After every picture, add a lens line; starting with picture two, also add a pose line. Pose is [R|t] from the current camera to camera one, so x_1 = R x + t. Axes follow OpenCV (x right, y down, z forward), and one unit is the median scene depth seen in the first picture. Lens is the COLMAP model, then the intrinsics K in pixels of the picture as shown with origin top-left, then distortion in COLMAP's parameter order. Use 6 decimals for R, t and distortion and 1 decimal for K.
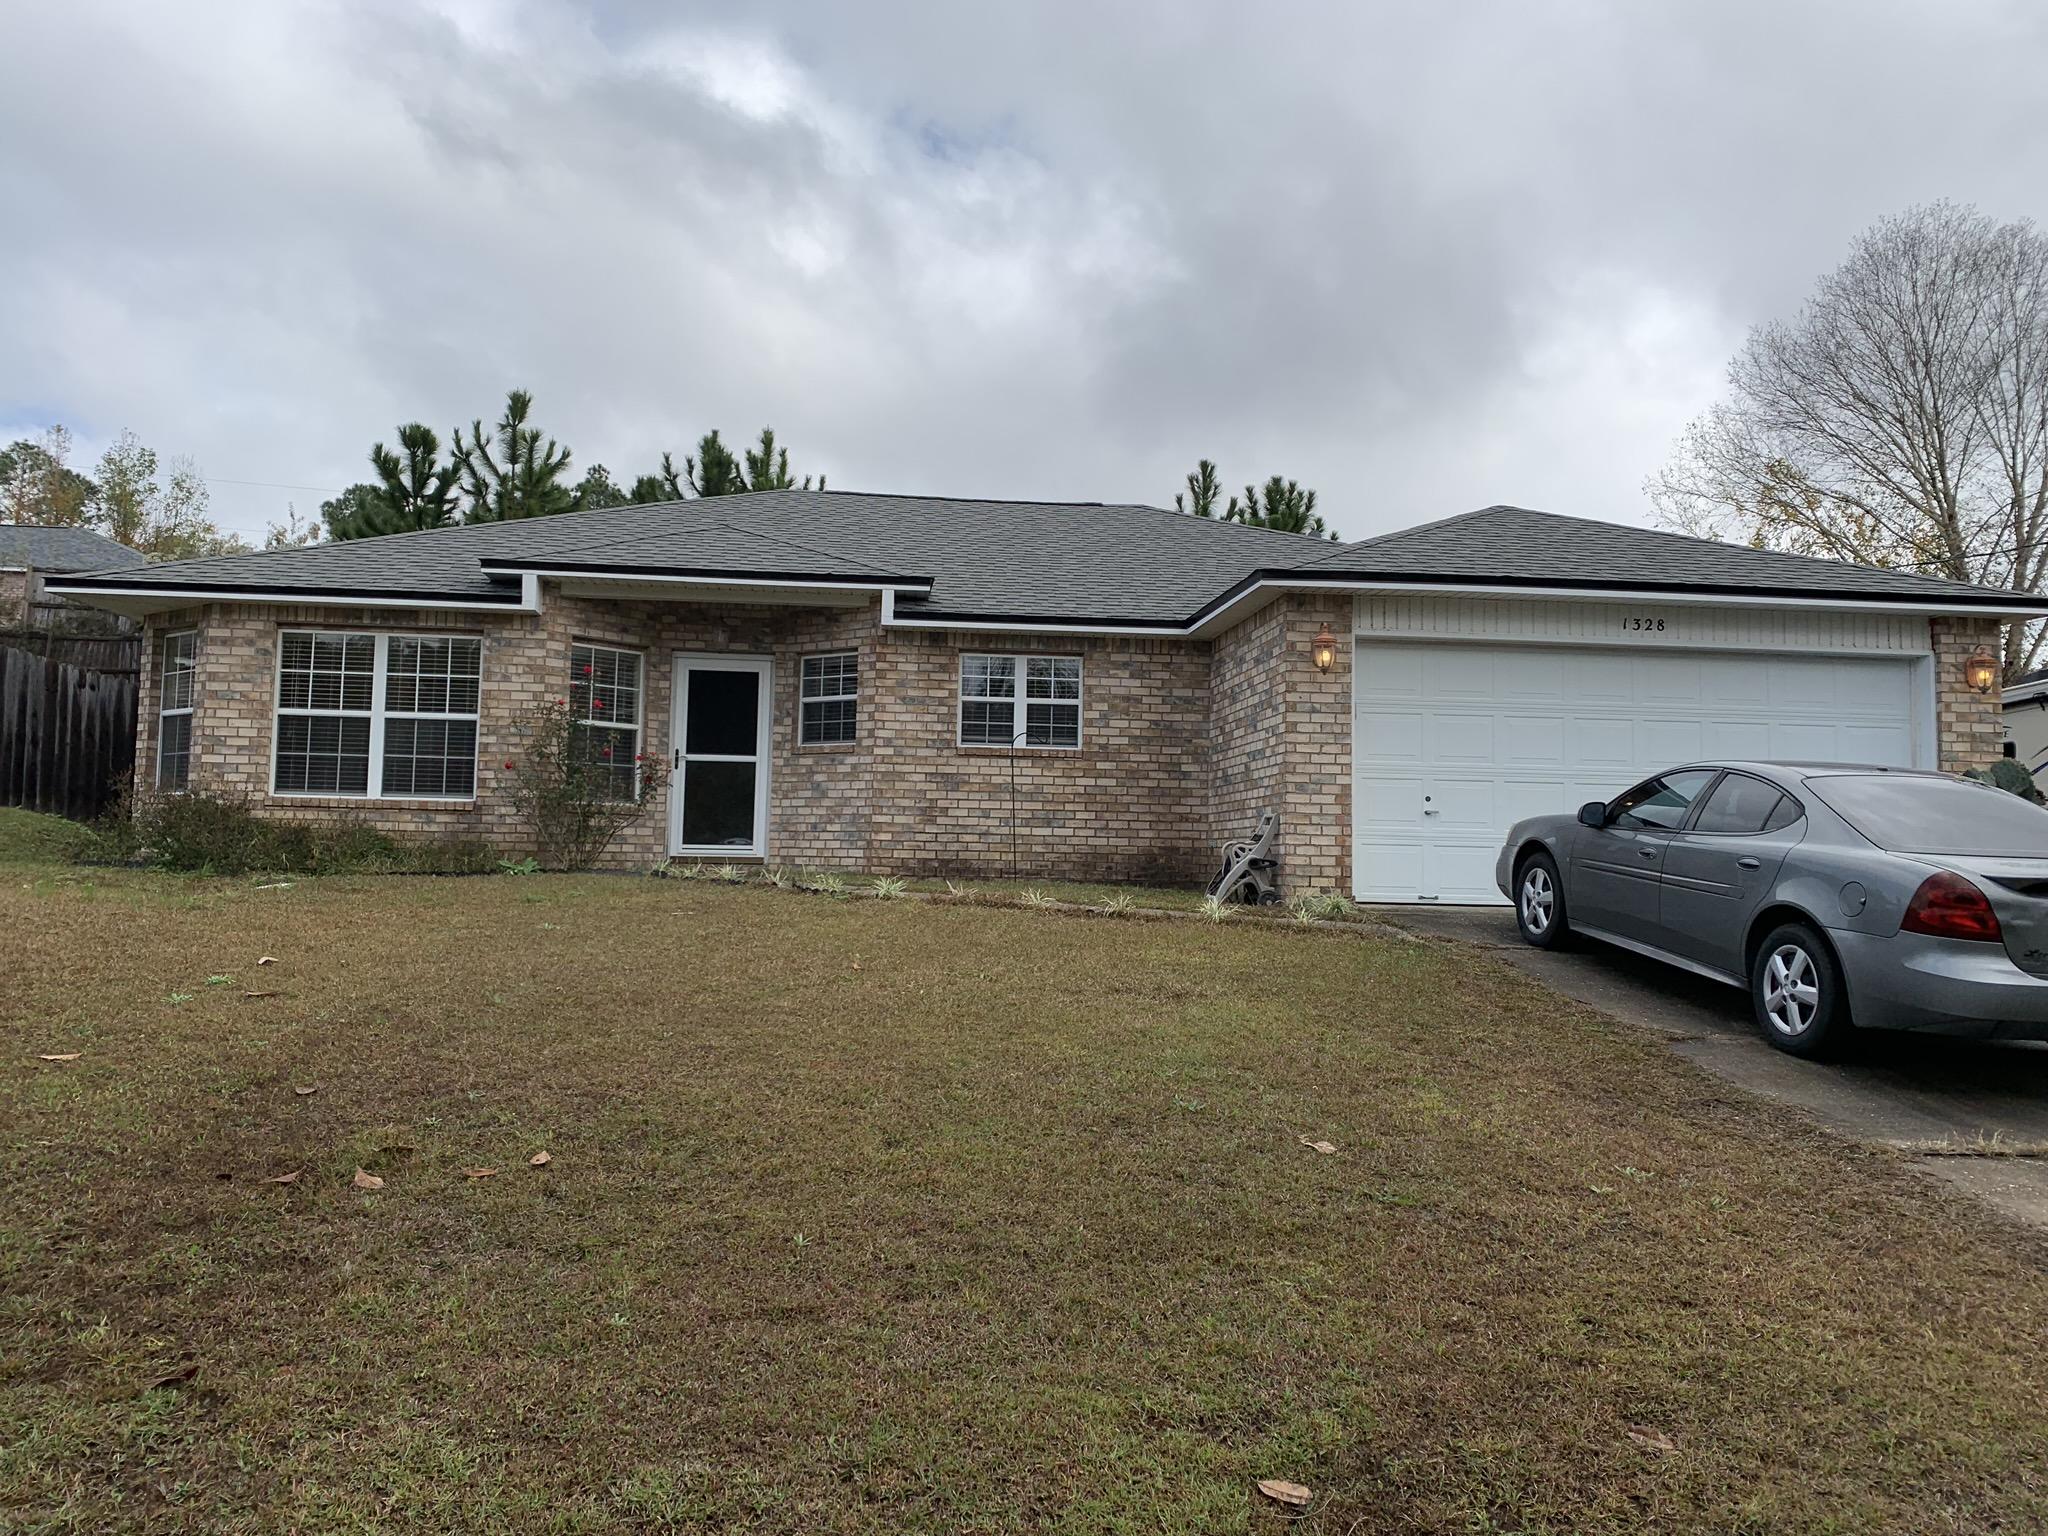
lens RADIAL K [[1573.3, 0, 1014.2], [0, 1573.3, 760.2], [0, 0, 1]] dist [0.043066, -0.028099]
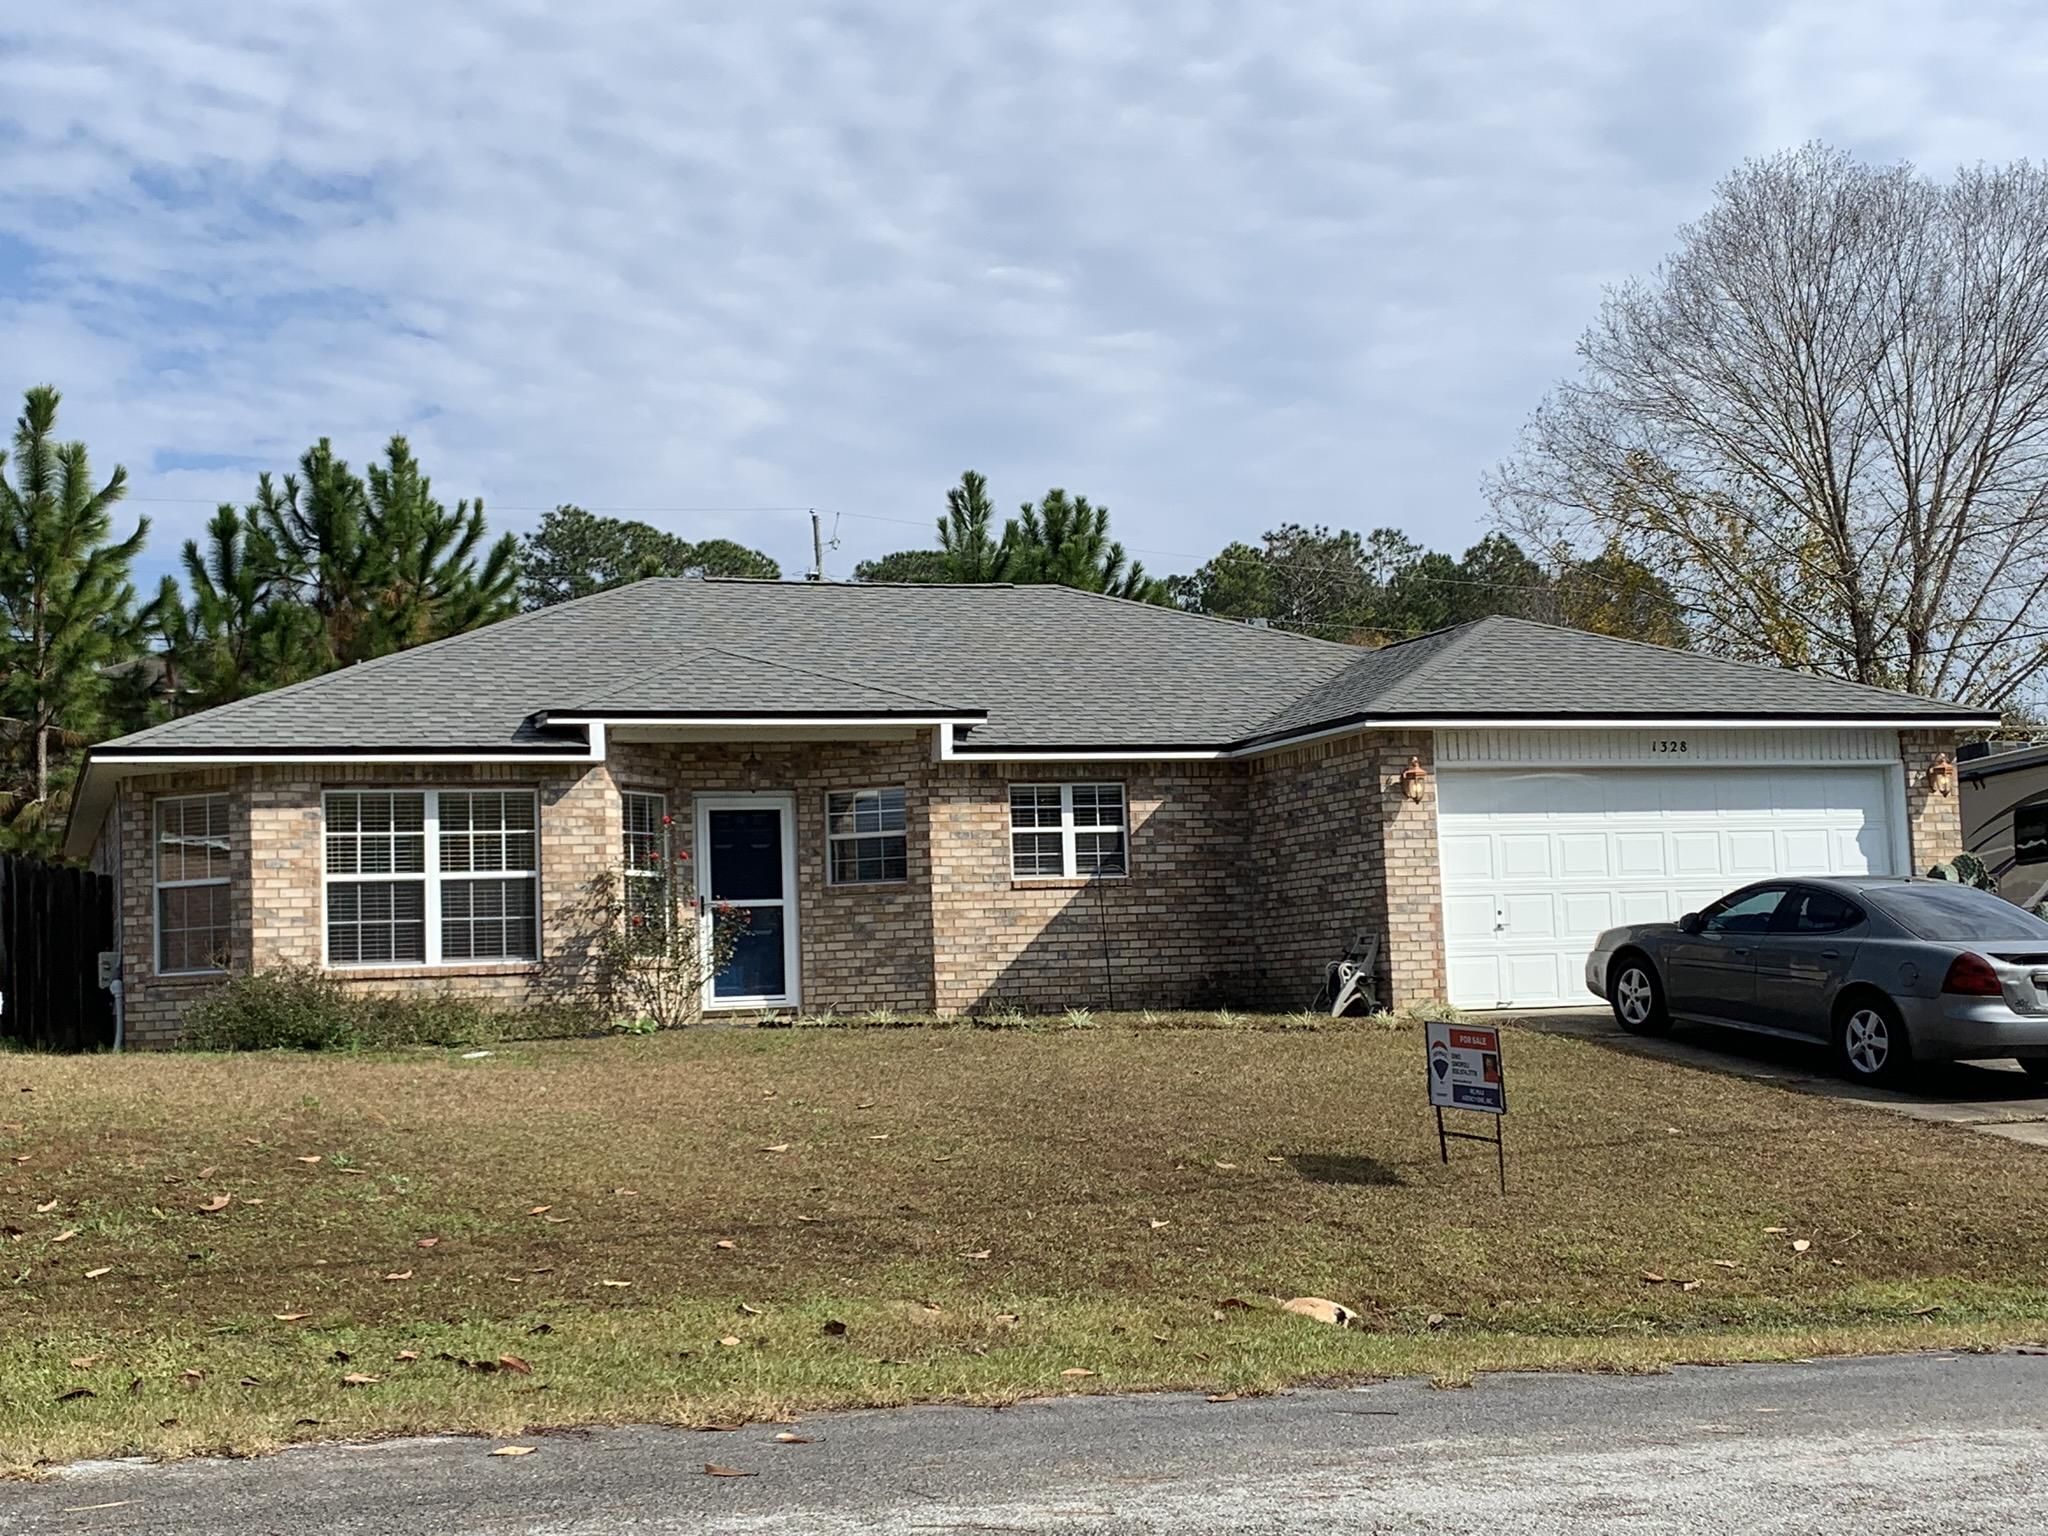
lens RADIAL K [[2731.0, 0, 1032.0], [0, 2731.0, 762.0], [0, 0, 1]] dist [0.145946, 0.000000]
pose [[0.964858, -0.034634, 0.260481, -0.464782], [0.042105, 0.998845, -0.023155, -0.042328], [-0.259378, 0.033308, 0.965201, -0.645514]]
